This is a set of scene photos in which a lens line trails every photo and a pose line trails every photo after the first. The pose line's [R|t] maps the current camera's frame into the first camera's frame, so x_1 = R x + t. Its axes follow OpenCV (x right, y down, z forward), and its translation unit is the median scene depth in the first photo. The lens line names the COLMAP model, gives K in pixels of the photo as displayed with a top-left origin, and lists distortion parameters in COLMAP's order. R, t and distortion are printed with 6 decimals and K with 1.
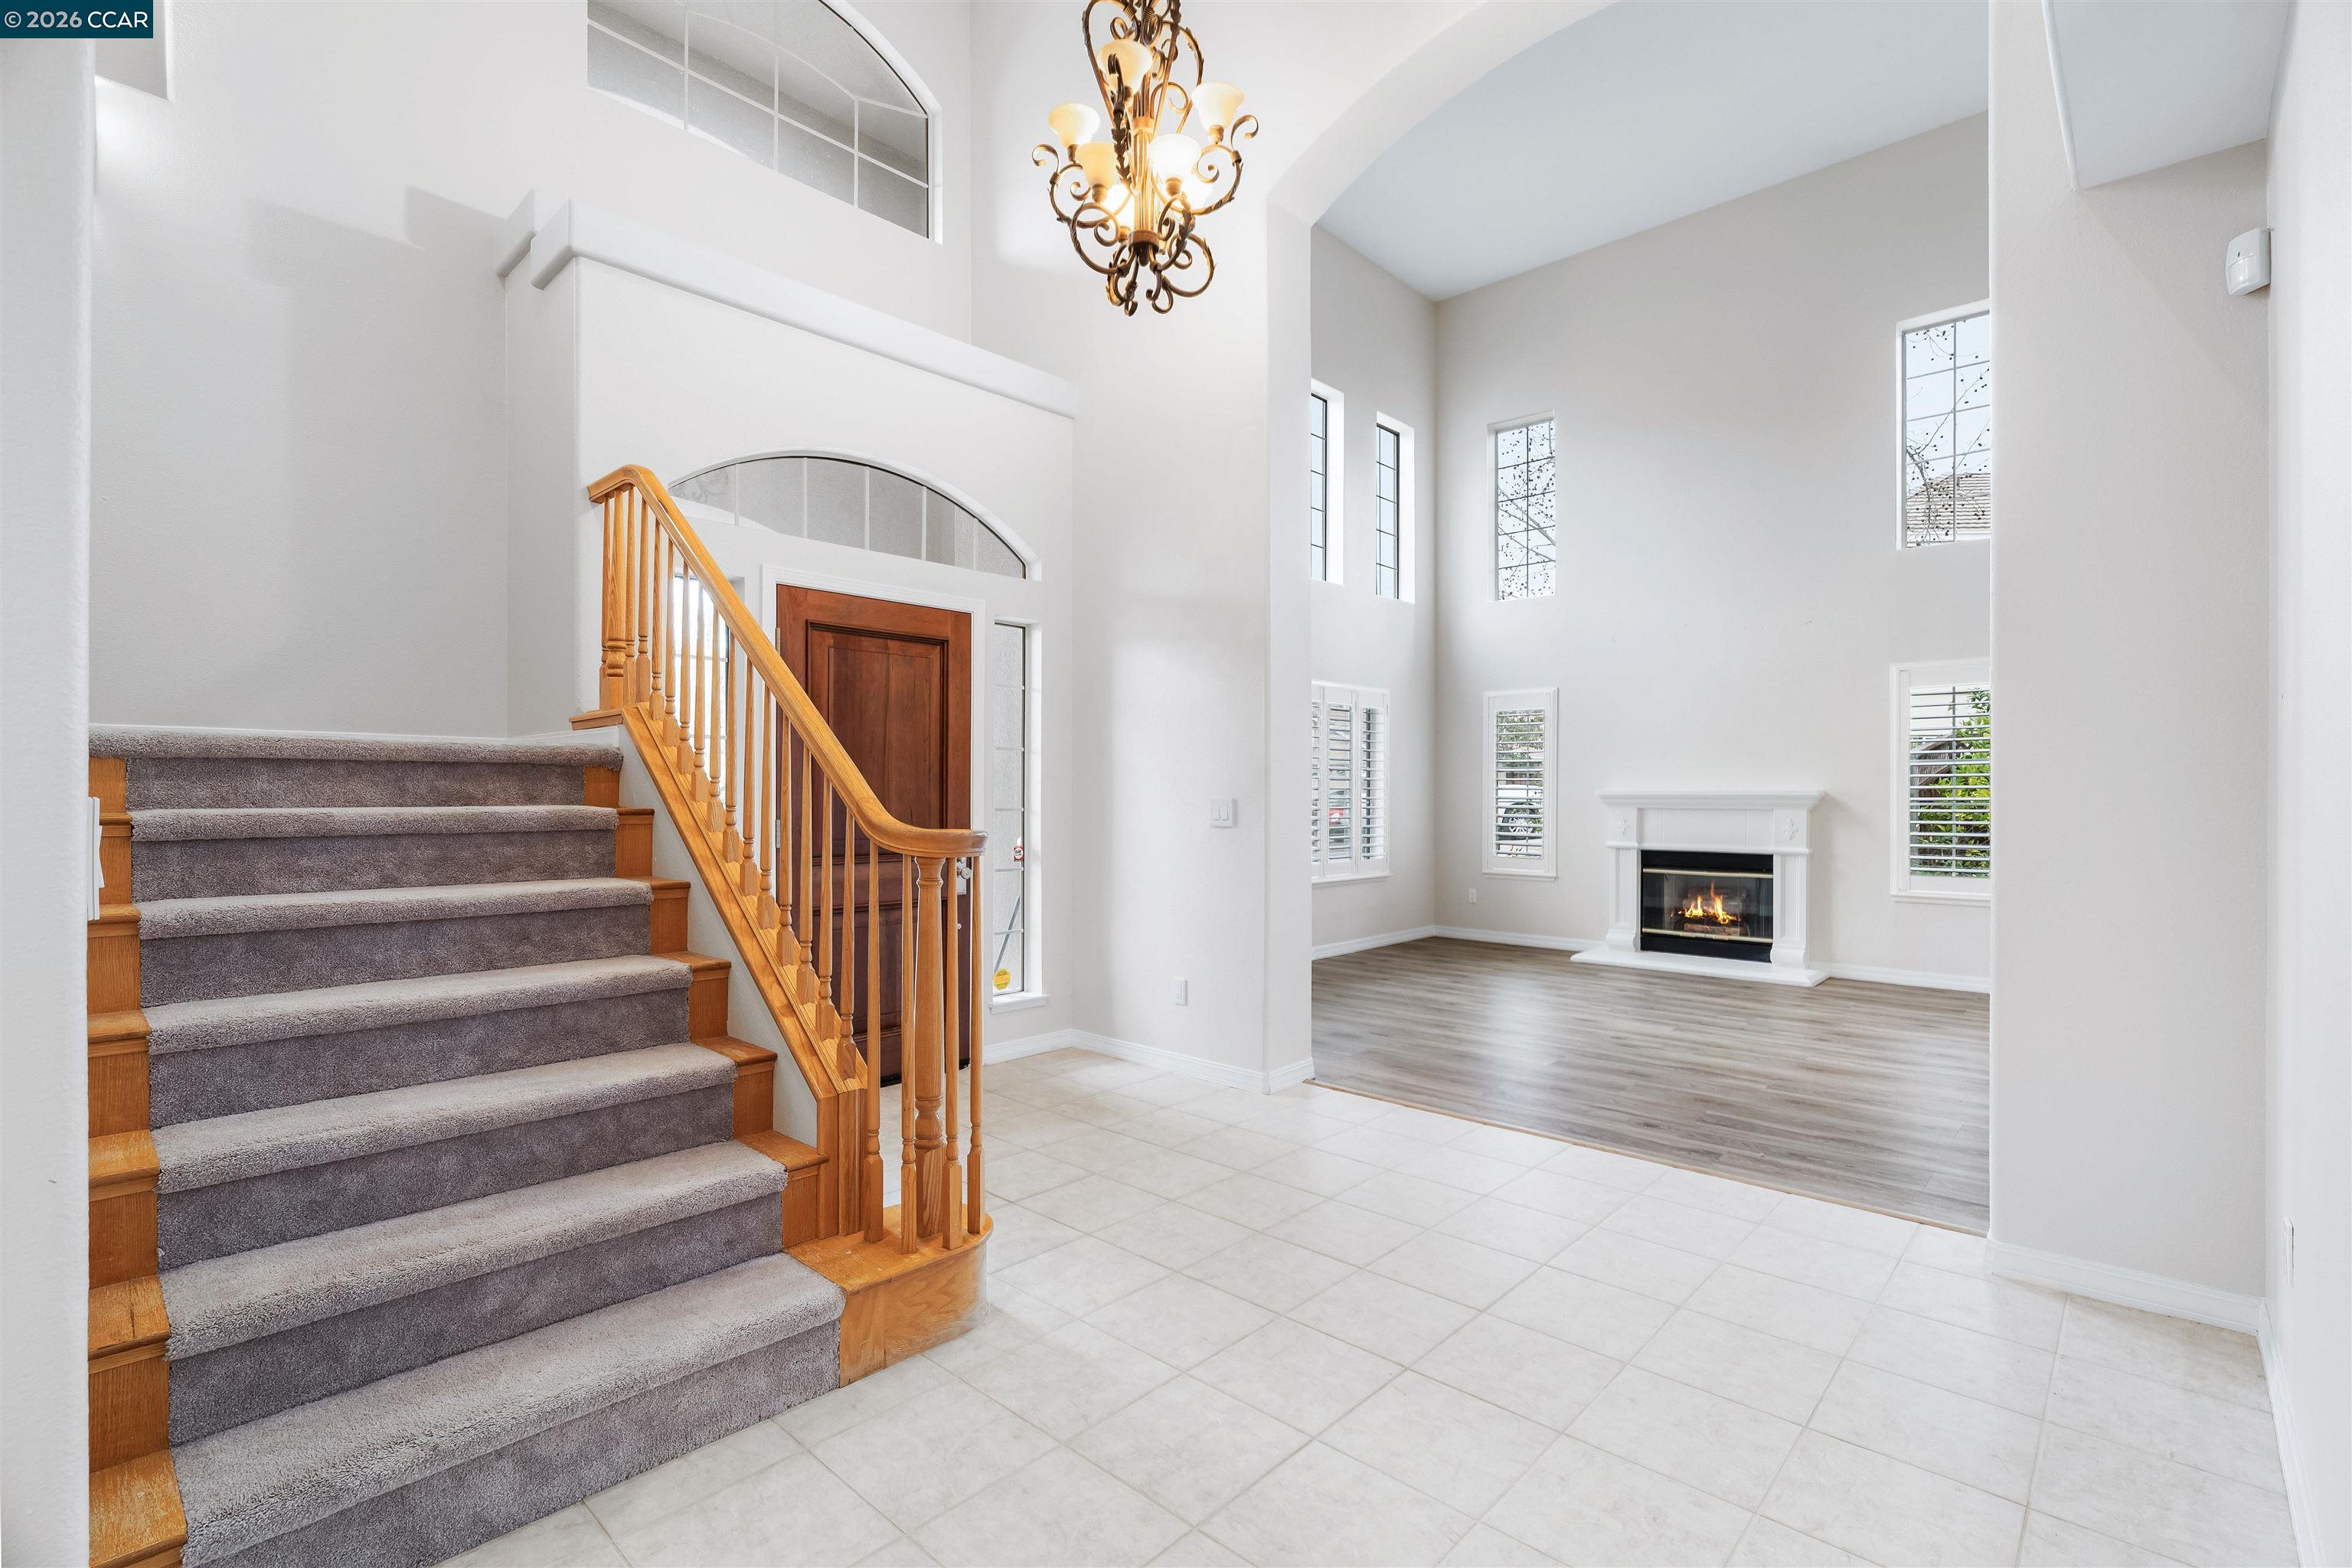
lens RADIAL K [[1079.8, 0, 1183.7], [0, 1079.8, 789.6], [0, 0, 1]] dist [-0.006544, 0.000834]
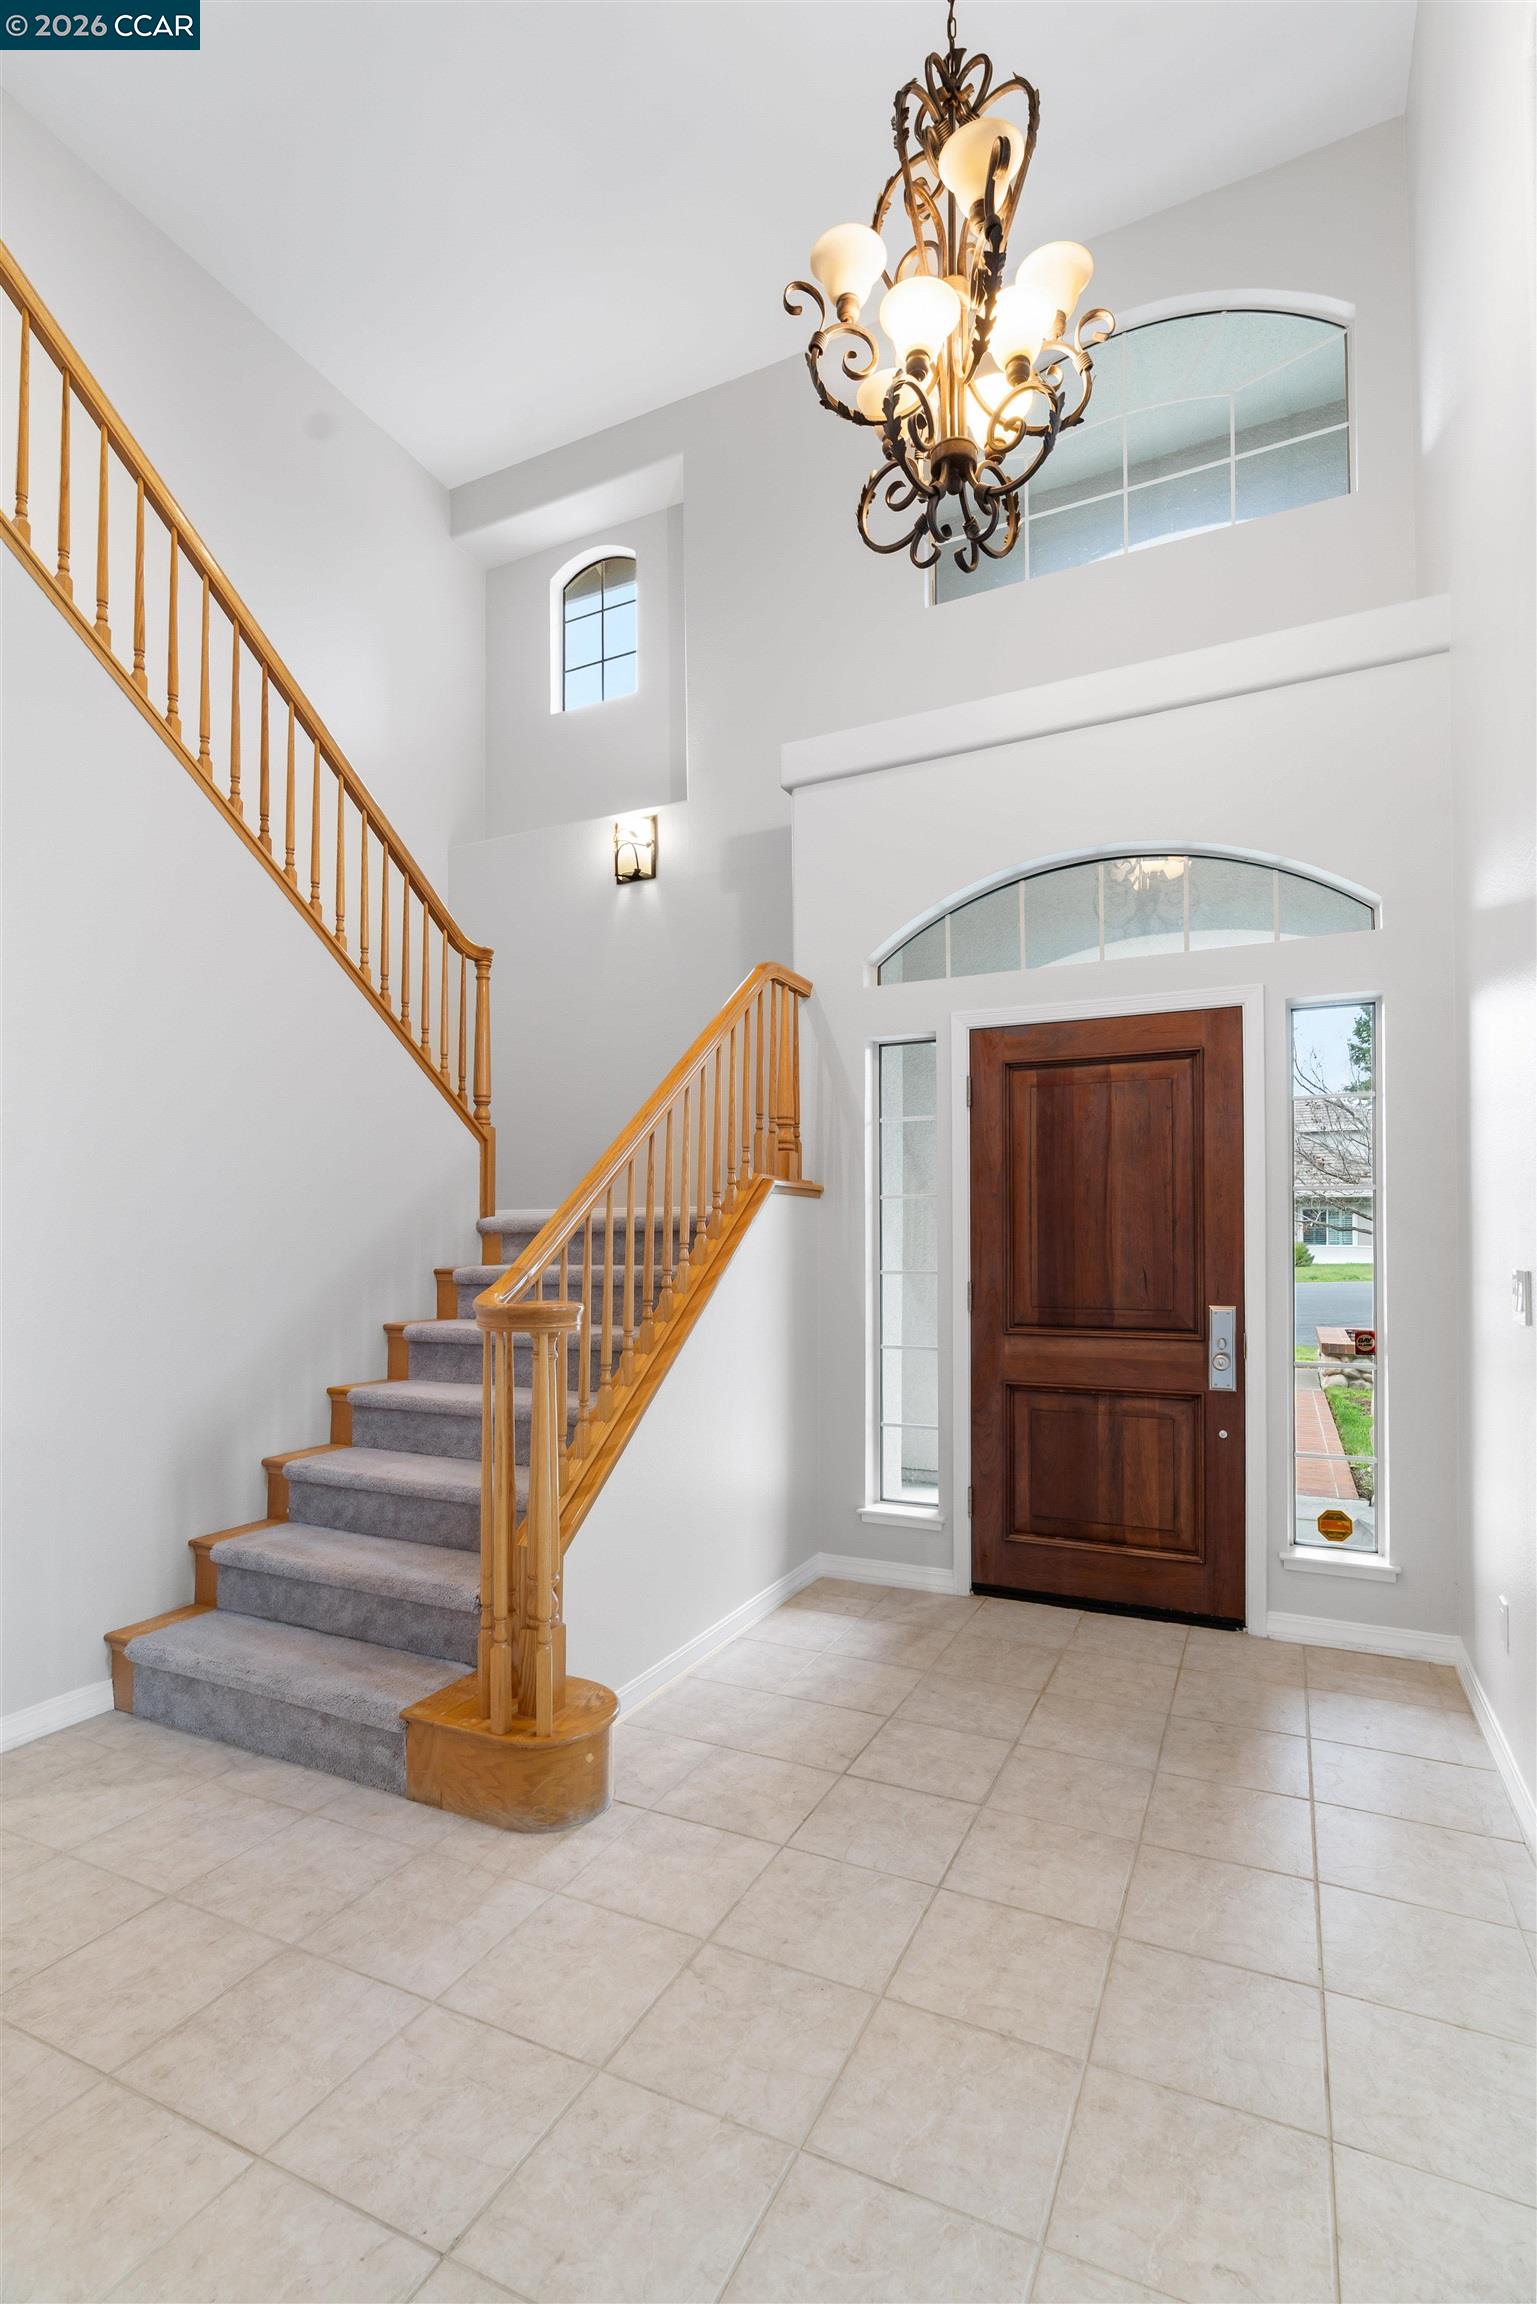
lens RADIAL K [[1083.9, 0, 770.7], [0, 1083.9, 1218.8], [0, 0, 1]] dist [-0.007440, -0.000091]
pose [[0.298810, -0.010458, -0.954255, 0.455766], [0.000875, 0.999943, -0.010684, -0.015313], [0.954312, 0.002358, 0.298802, 0.542077]]
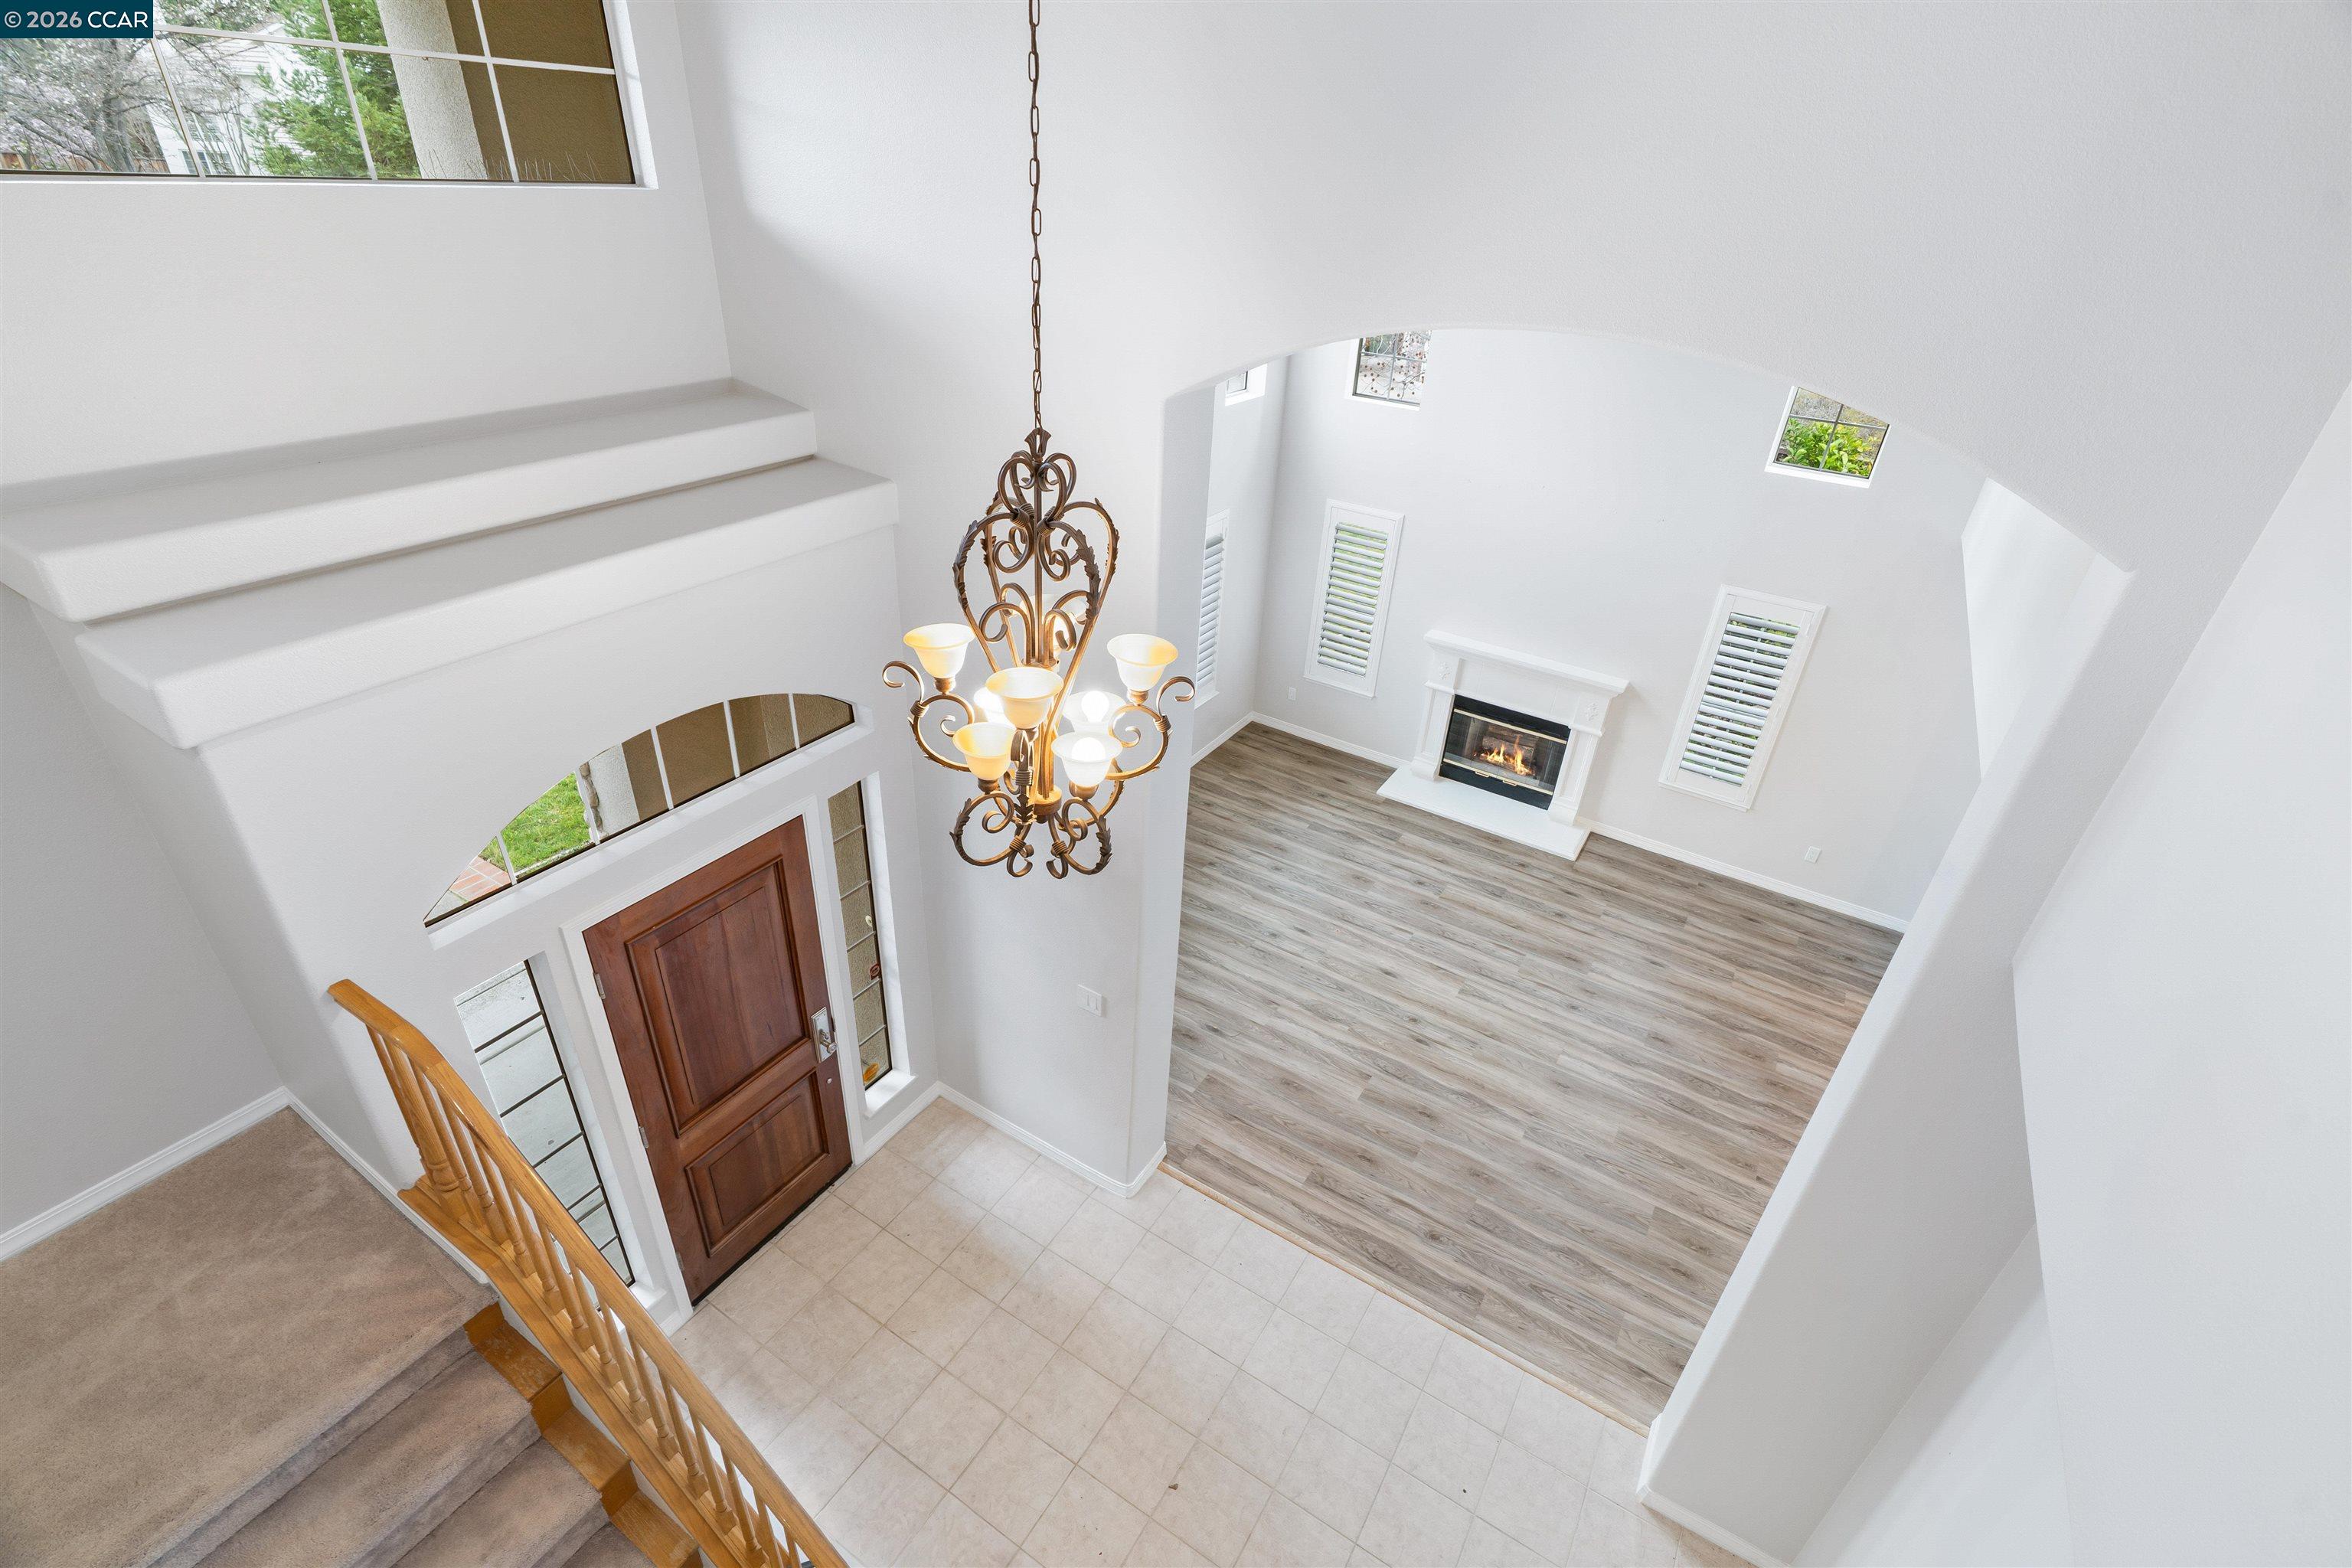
lens RADIAL K [[1079.8, 0, 1183.7], [0, 1079.8, 789.6], [0, 0, 1]] dist [-0.006544, 0.000834]
pose [[0.980464, -0.049656, 0.190329, -0.067339], [-0.056484, 0.855784, 0.514241, -0.732993], [-0.188415, -0.514945, 0.836260, 0.252435]]
